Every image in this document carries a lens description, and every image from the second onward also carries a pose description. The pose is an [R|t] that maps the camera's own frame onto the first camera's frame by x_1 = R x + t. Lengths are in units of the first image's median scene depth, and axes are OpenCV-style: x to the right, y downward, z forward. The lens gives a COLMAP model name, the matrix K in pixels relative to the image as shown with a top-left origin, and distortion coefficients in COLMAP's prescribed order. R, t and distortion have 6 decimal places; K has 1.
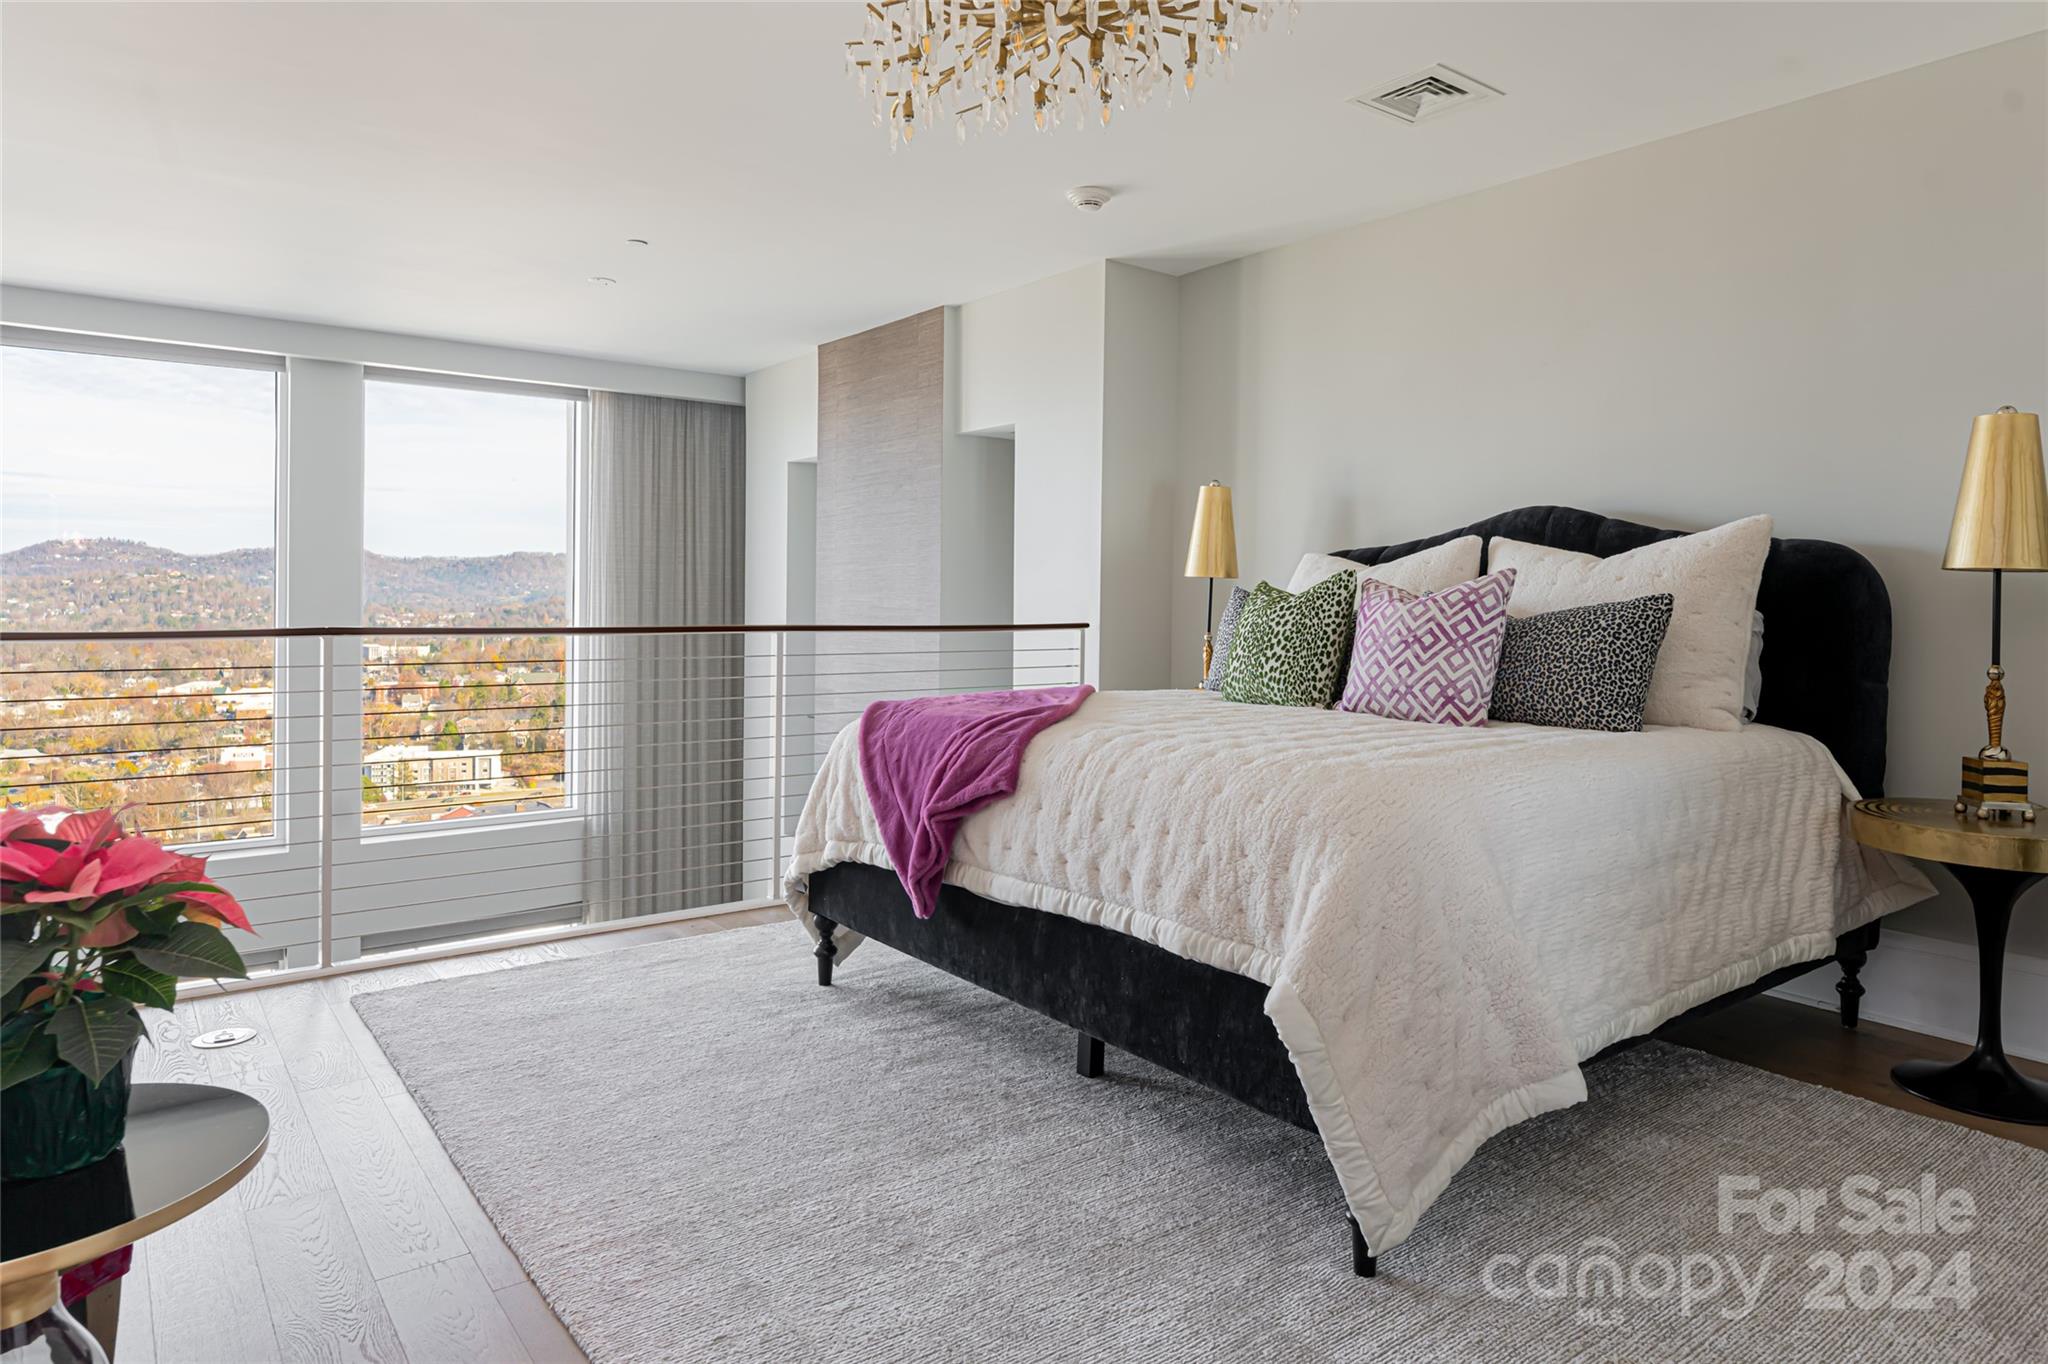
lens RADIAL K [[1279.4, 0, 1024.0], [0, 1279.4, 572.2], [0, 0, 1]] dist [-0.004590, -0.000379]
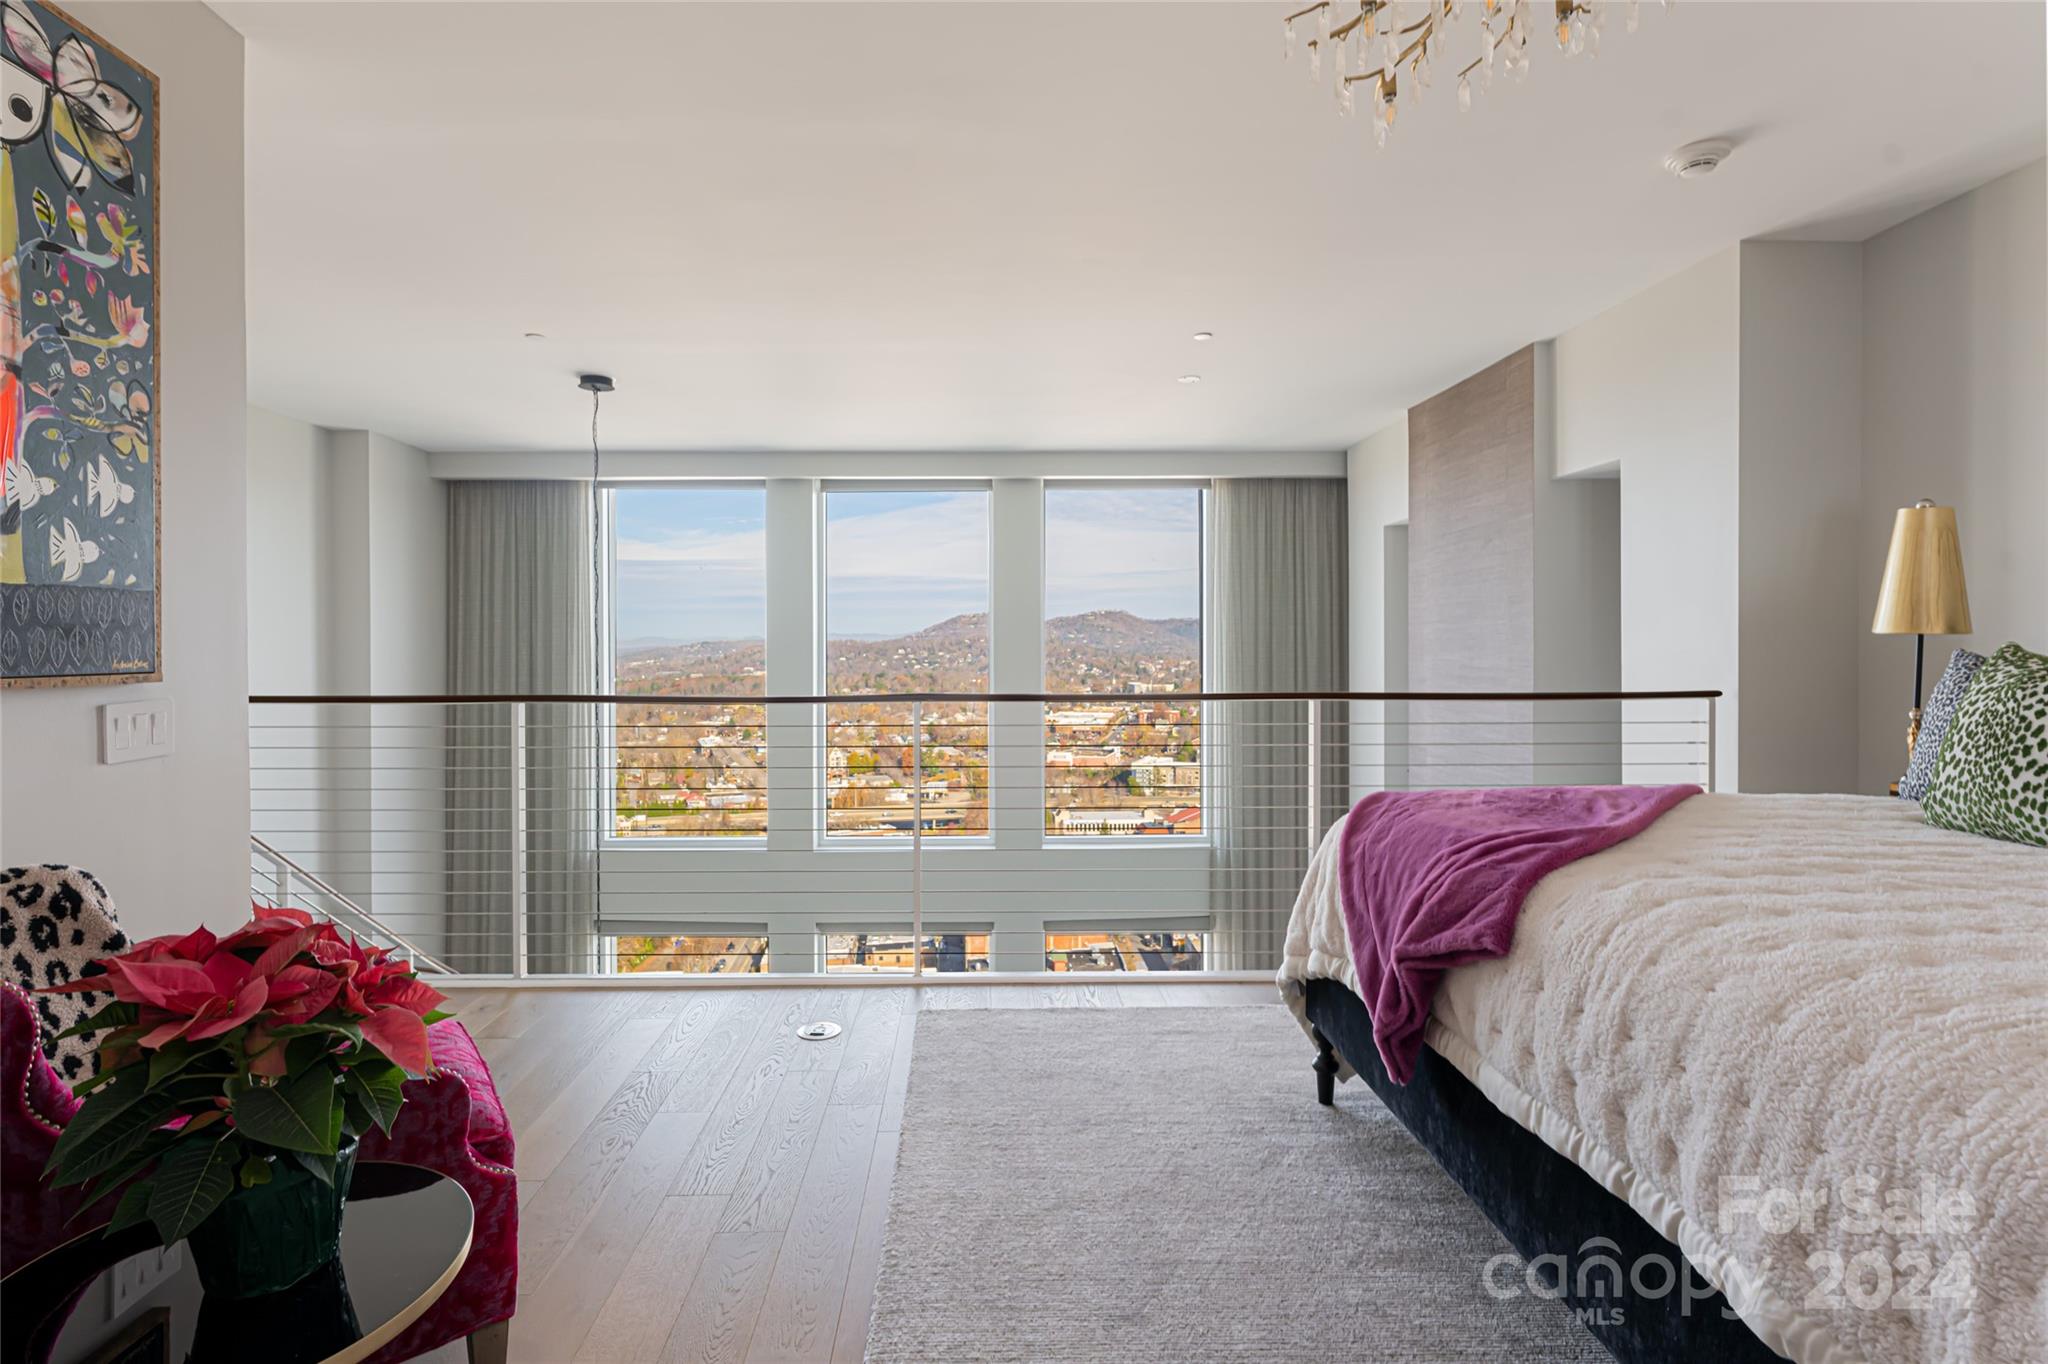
lens RADIAL K [[970.4, 0, 1021.7], [0, 970.4, 637.8], [0, 0, 1]] dist [0.002181, 0.000395]
pose [[0.806054, -0.017034, -0.591597, 0.083418], [0.026185, 0.999633, 0.006895, -0.014482], [0.591263, -0.021049, 0.806204, 0.338325]]
